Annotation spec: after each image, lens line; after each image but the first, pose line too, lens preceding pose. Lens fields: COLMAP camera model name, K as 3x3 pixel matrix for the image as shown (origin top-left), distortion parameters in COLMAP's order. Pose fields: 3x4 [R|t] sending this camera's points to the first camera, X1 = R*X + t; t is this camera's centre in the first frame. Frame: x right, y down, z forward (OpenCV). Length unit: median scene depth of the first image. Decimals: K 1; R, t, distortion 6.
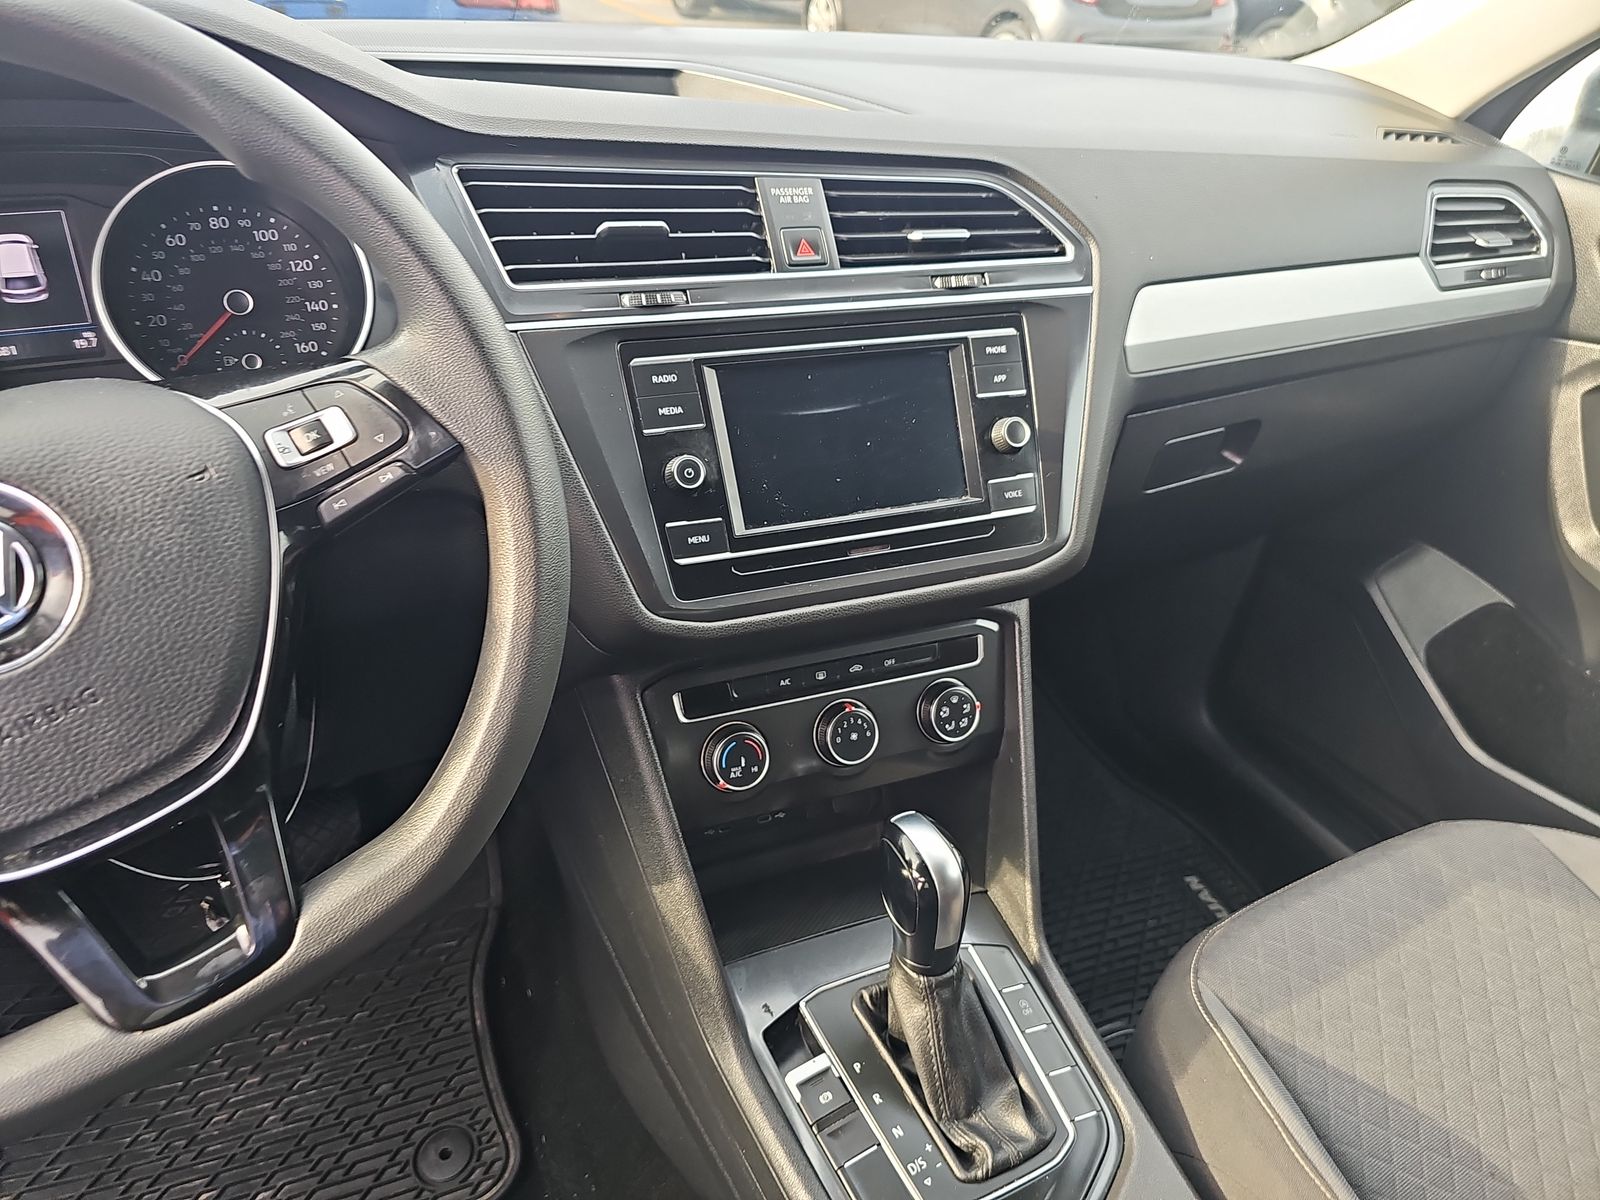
lens RADIAL K [[1094.3, 0, 793.9], [0, 1094.3, 588.3], [0, 0, 1]] dist [0.048399, -0.052279]
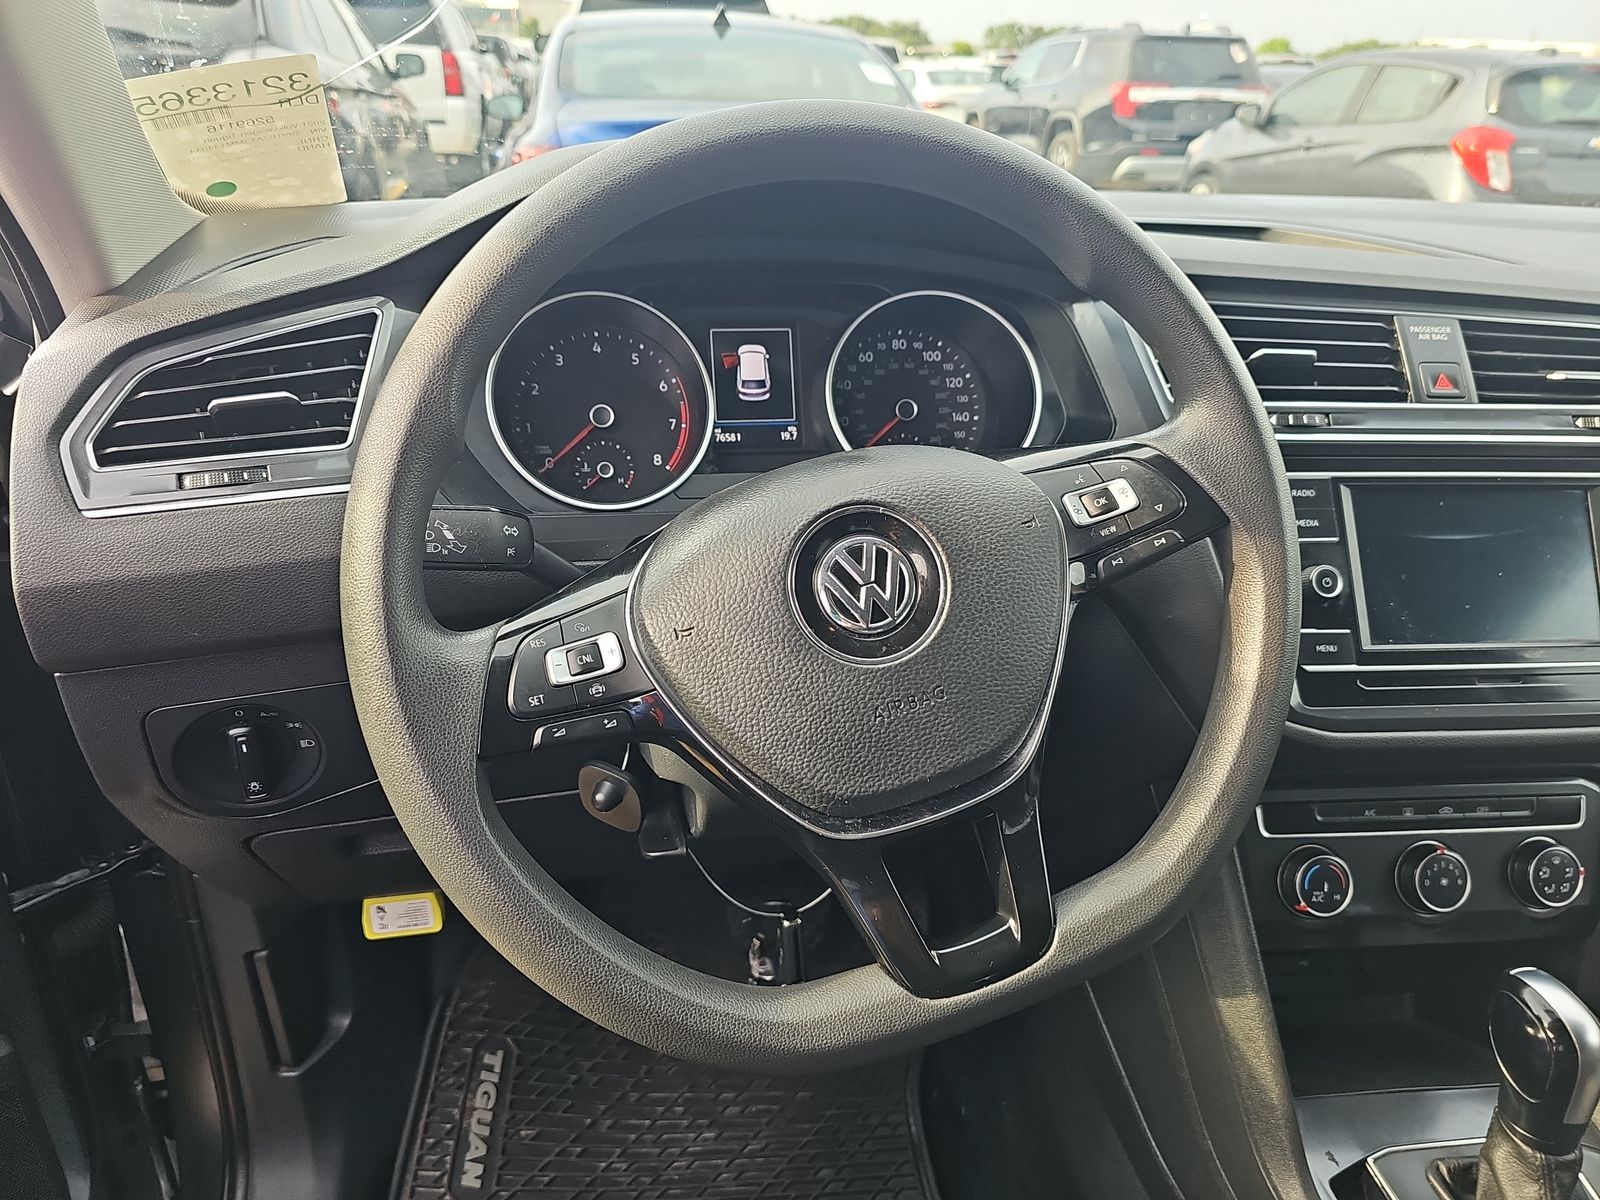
lens RADIAL K [[1094.3, 0, 789.5], [0, 1094.3, 592.1], [0, 0, 1]] dist [0.048399, -0.052279]
pose [[0.957394, 0.089965, -0.274415, -0.272852], [-0.128900, 0.983454, -0.127294, 0.092858], [0.258423, 0.157243, 0.953149, -0.108623]]
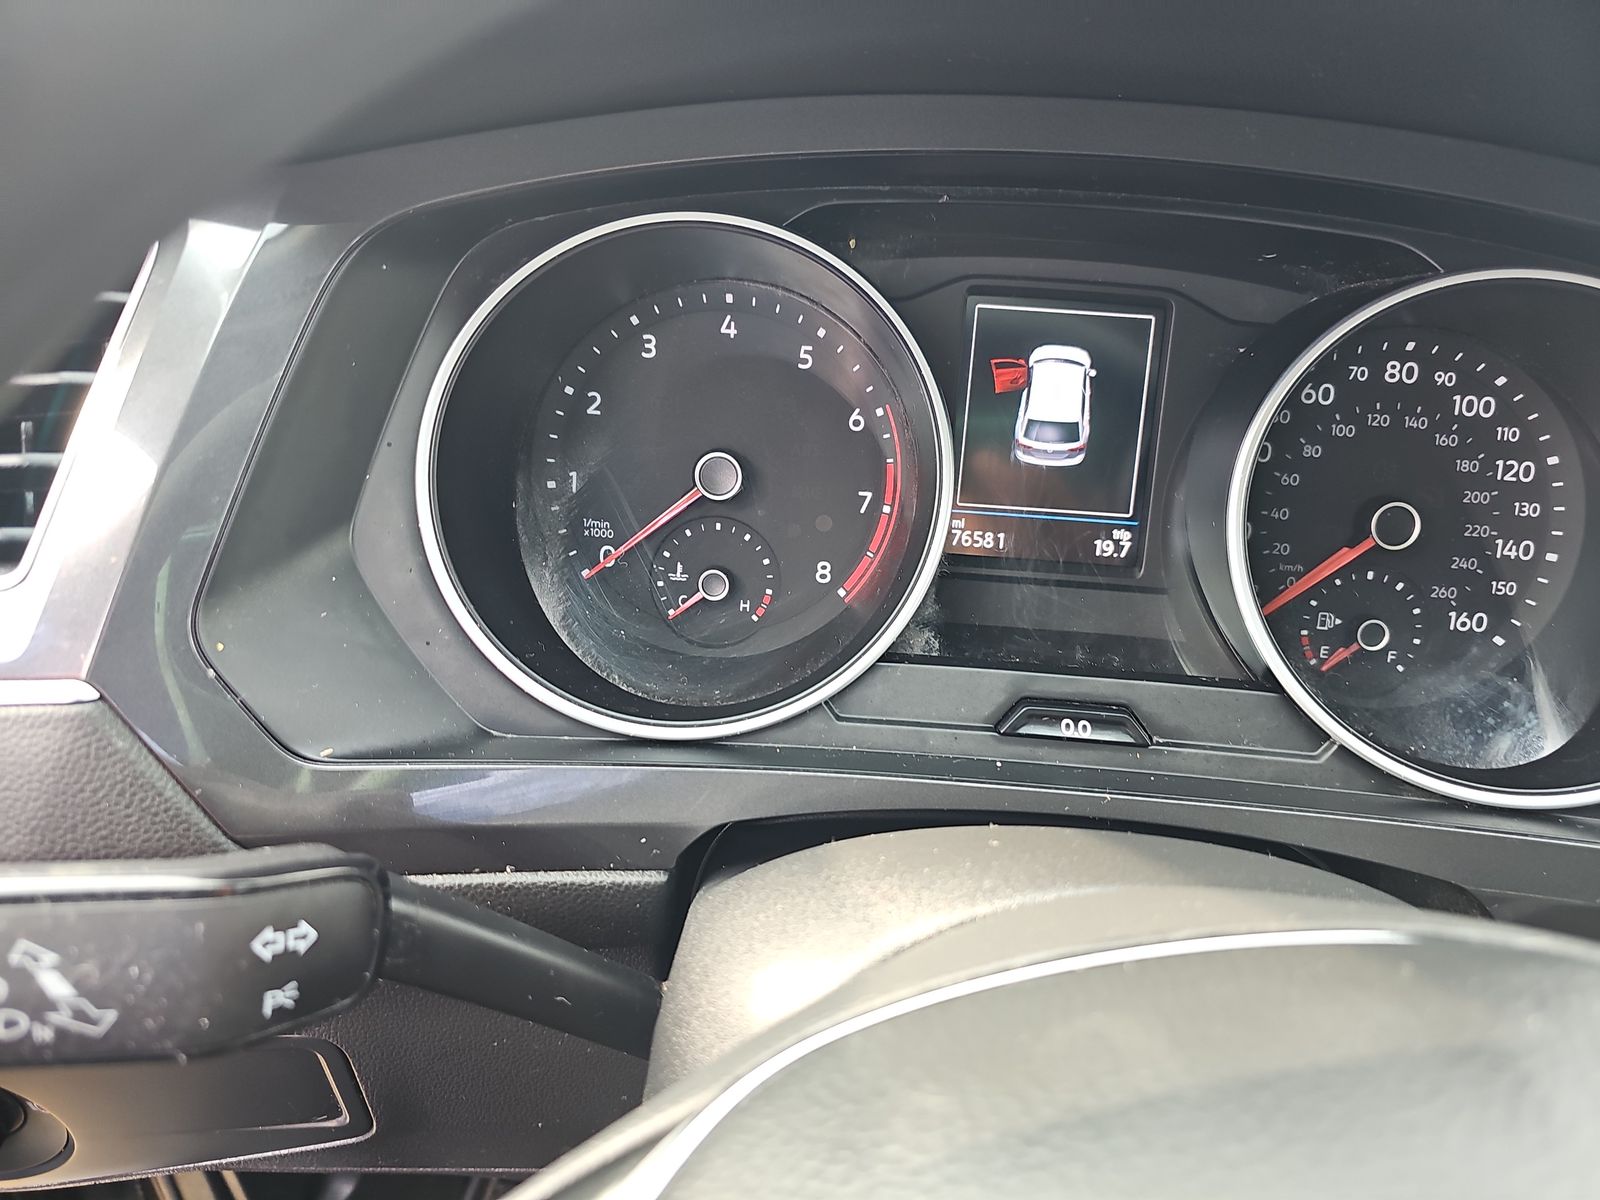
lens RADIAL K [[1094.3, 0, 799.7], [0, 1094.3, 600.0], [0, 0, 1]] dist [0.048399, -0.052279]
pose [[0.853527, 0.265752, -0.448182, -0.478703], [-0.280252, 0.959285, 0.035094, -0.158017], [0.439260, 0.095650, 0.893253, 0.397560]]
